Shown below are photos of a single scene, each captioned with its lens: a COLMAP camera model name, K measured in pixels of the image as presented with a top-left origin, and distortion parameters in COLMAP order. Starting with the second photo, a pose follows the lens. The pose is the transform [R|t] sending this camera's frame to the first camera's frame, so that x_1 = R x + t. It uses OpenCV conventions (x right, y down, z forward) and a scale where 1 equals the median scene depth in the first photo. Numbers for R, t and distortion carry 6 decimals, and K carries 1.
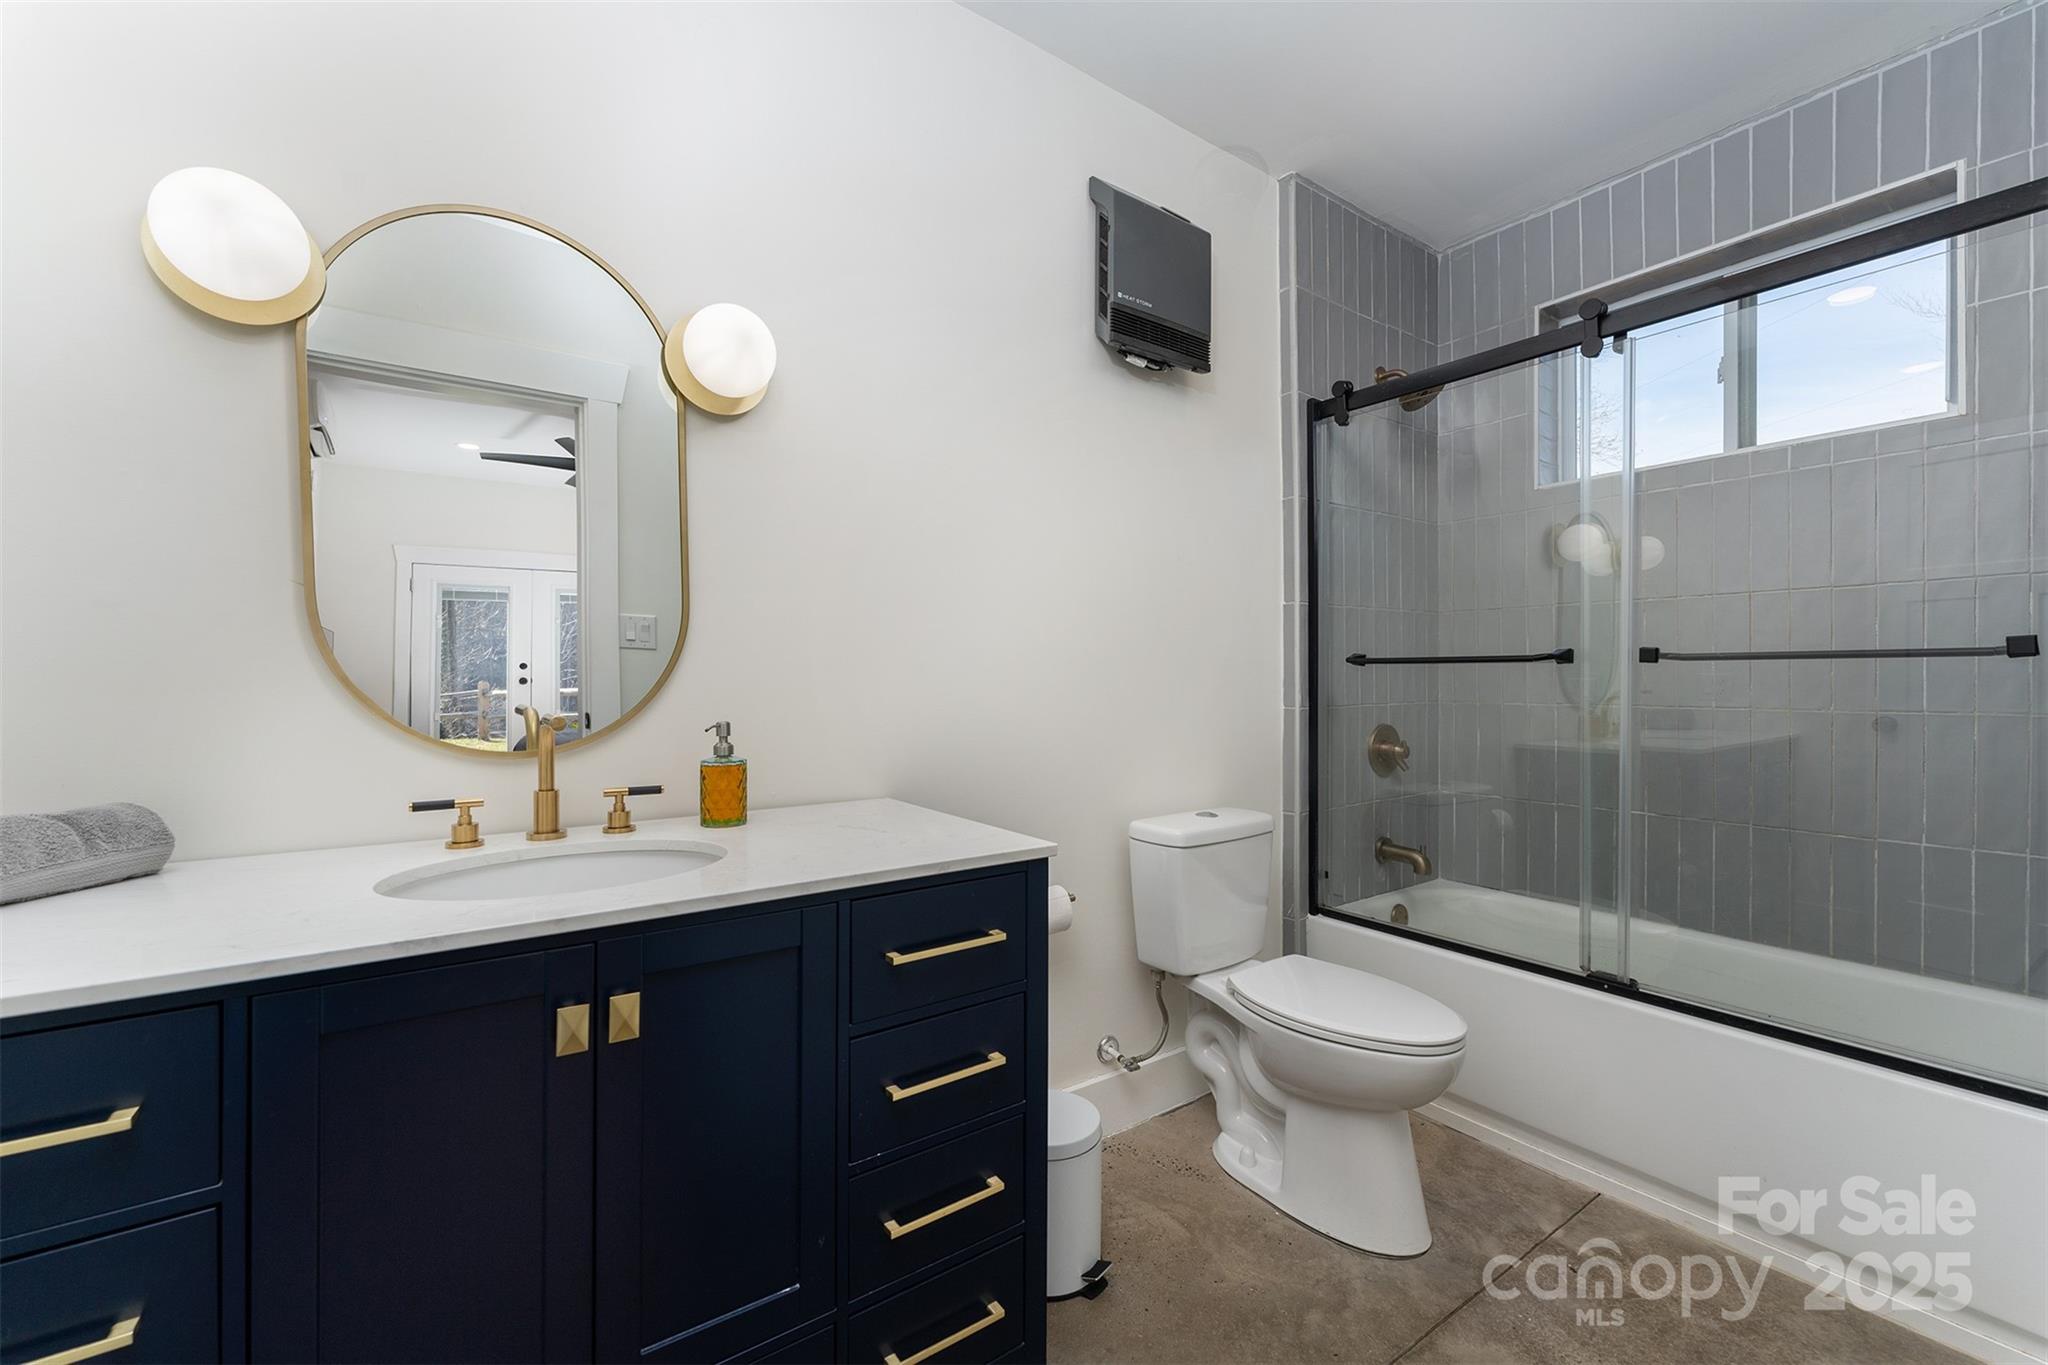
lens RADIAL K [[842.1, 0, 1024.0], [0, 842.1, 682.5], [0, 0, 1]] dist [0.010740, 0.000011]
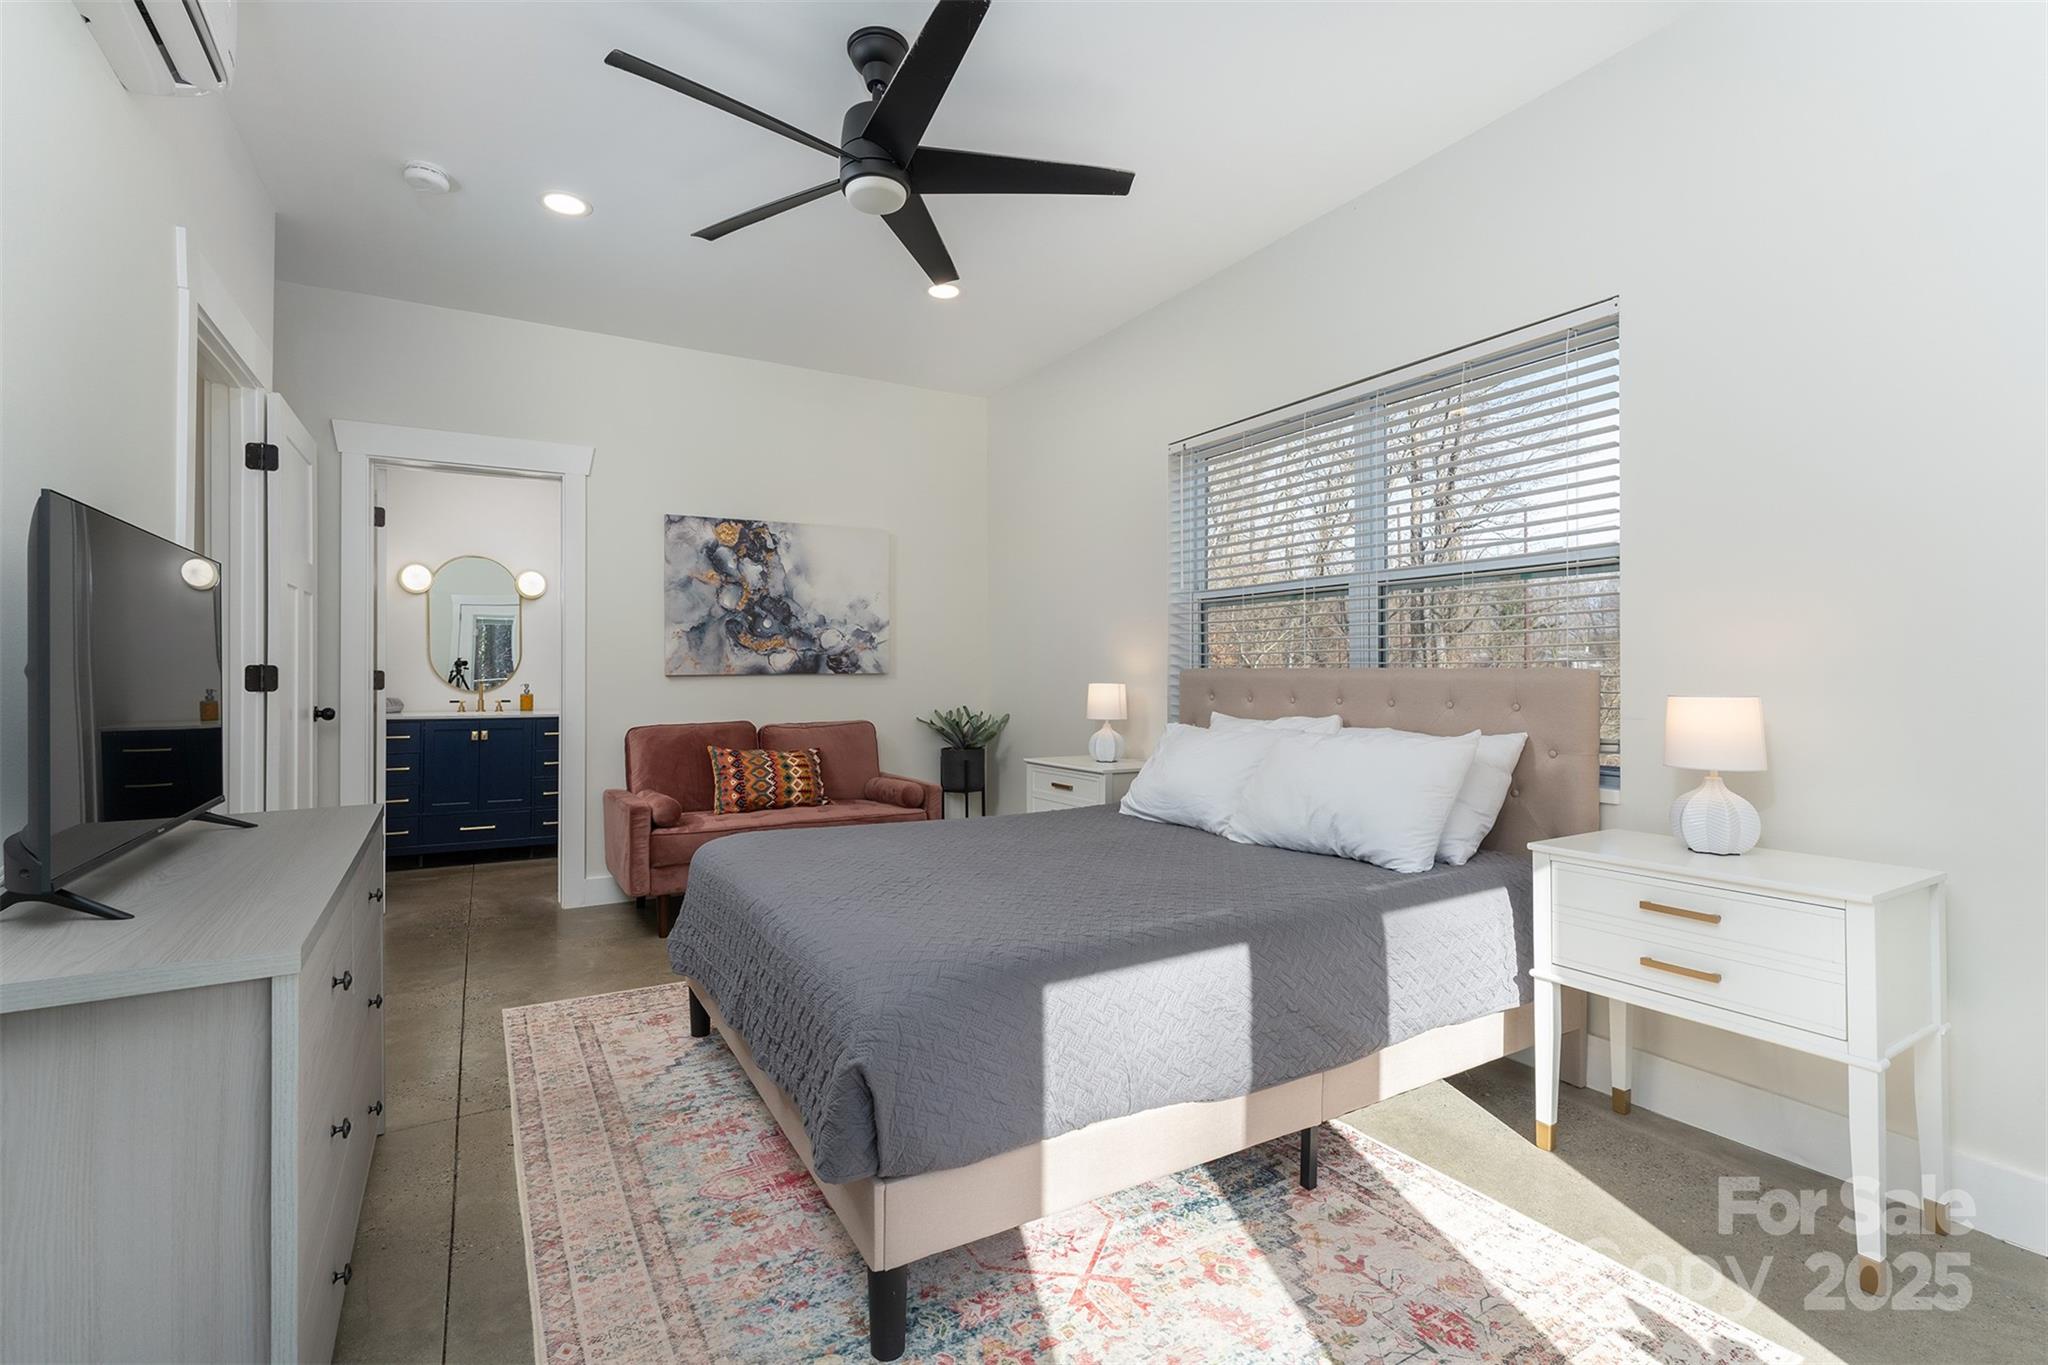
lens RADIAL K [[925.1, 0, 1024.0], [0, 925.1, 682.5], [0, 0, 1]] dist [-0.001498, -0.000127]
pose [[0.995962, -0.000596, -0.089777, 2.276946], [0.001187, 0.999978, 0.006536, 0.016169], [0.089771, -0.006616, 0.995940, -2.983594]]
